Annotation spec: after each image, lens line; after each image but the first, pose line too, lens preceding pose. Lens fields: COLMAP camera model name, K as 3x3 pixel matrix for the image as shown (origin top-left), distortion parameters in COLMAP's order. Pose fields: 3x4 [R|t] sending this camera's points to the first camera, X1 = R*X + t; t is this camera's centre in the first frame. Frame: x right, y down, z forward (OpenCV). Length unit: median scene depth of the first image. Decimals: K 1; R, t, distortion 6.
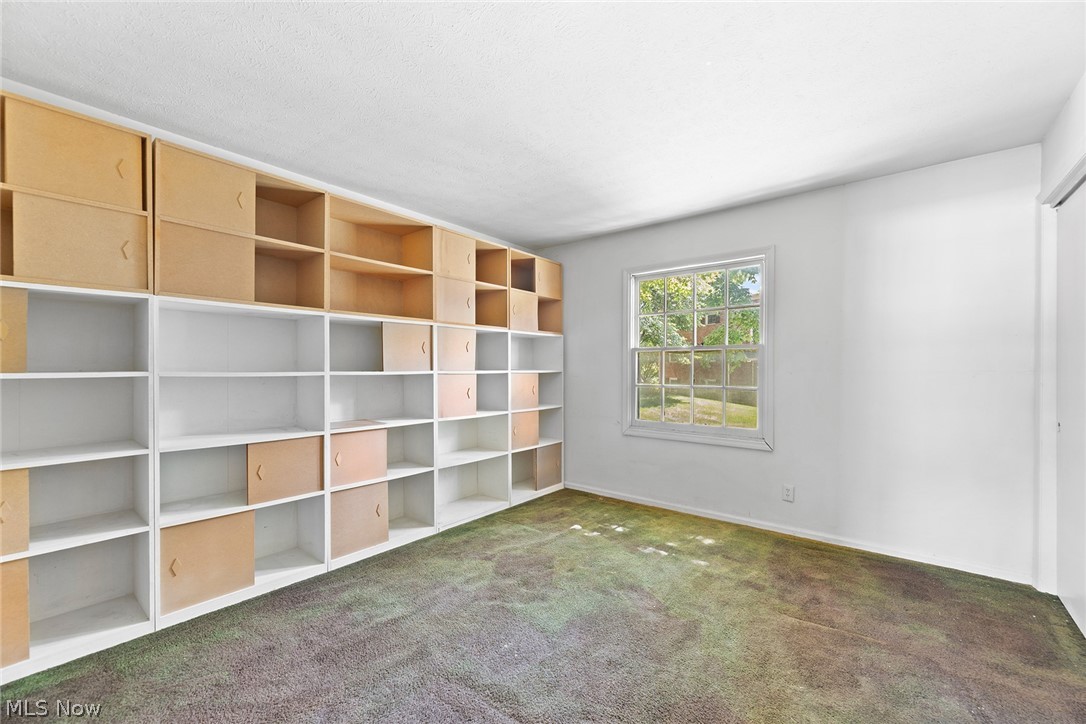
lens RADIAL K [[443.7, 0, 547.2], [0, 443.7, 370.1], [0, 0, 1]] dist [-0.002777, 0.000372]
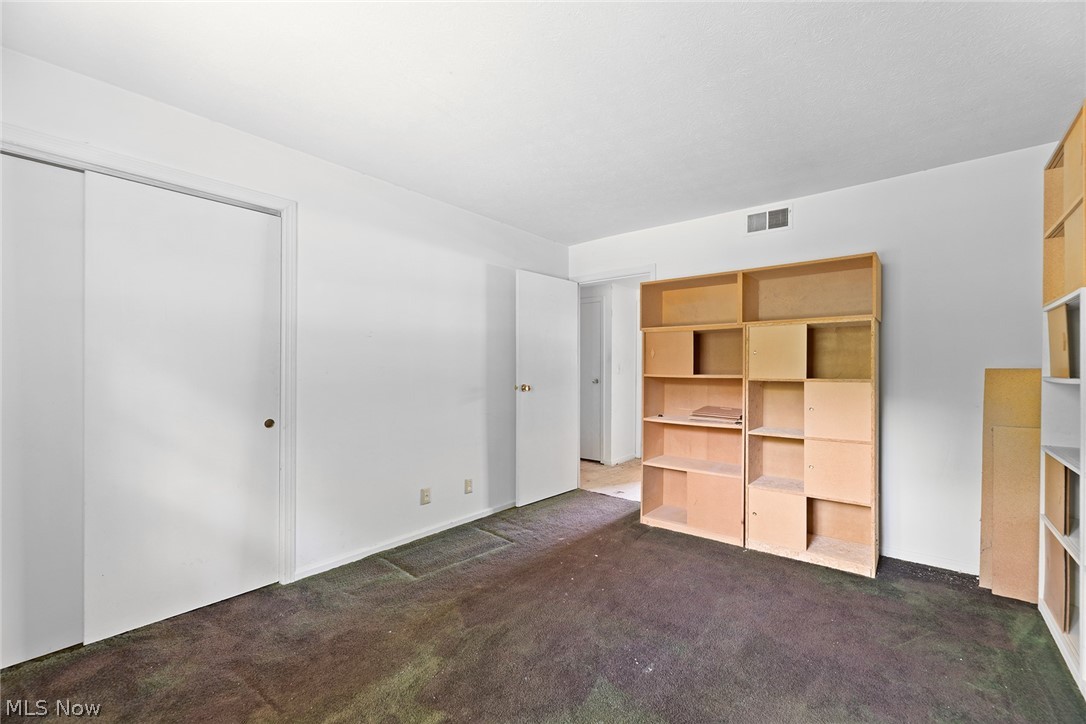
lens RADIAL K [[443.7, 0, 541.6], [0, 443.7, 367.8], [0, 0, 1]] dist [-0.002777, 0.000372]
pose [[-0.999861, -0.005073, 0.015852, 0.086330], [-0.005099, 0.999986, -0.001618, -0.005374], [-0.015844, -0.001699, -0.999873, 1.299537]]
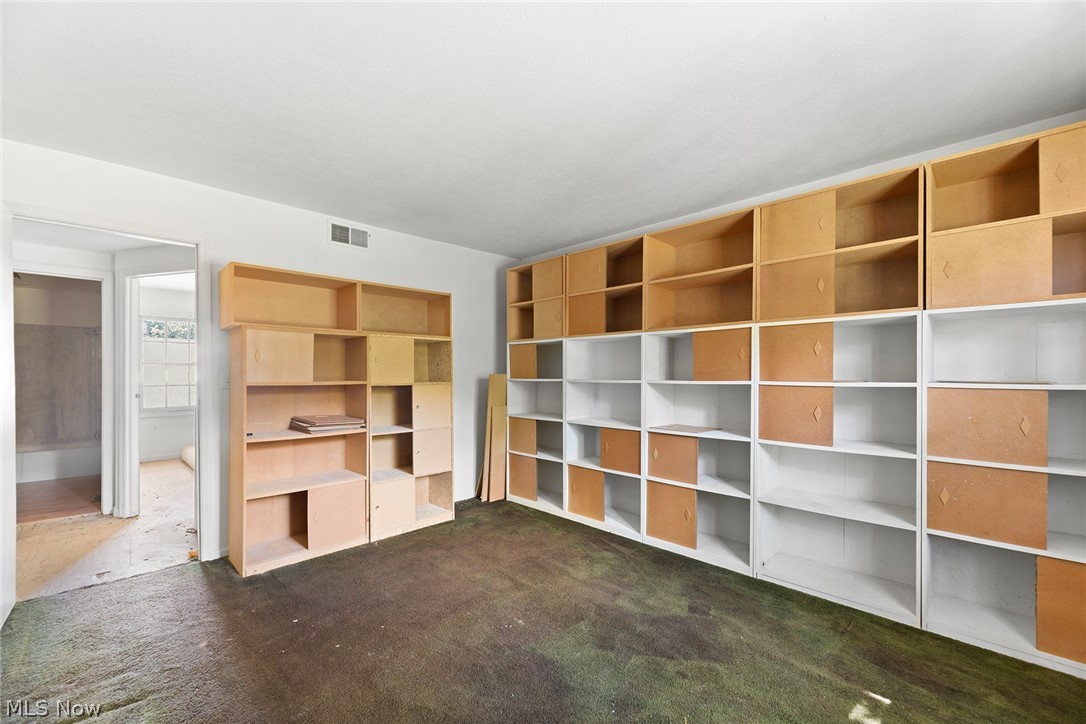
lens RADIAL K [[443.7, 0, 552.0], [0, 443.7, 372.1], [0, 0, 1]] dist [-0.002777, 0.000372]
pose [[-0.107251, -0.007061, -0.994207, 0.700266], [-0.003057, 0.999972, -0.006772, -0.009457], [0.994227, 0.002313, -0.107270, 0.810422]]
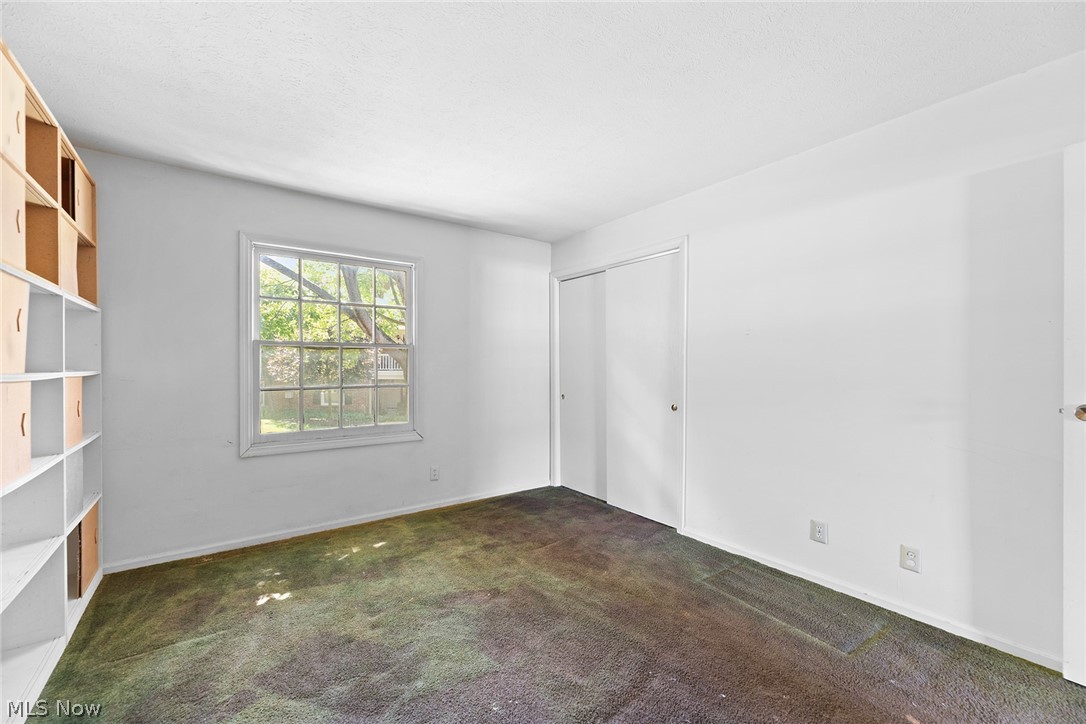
lens RADIAL K [[443.7, 0, 548.1], [0, 443.7, 364.5], [0, 0, 1]] dist [-0.002777, 0.000372]
pose [[0.249799, 0.000209, 0.968298, -0.582474], [0.001757, 0.999998, -0.000669, -0.009552], [-0.968296, 0.001868, 0.249798, 0.471559]]
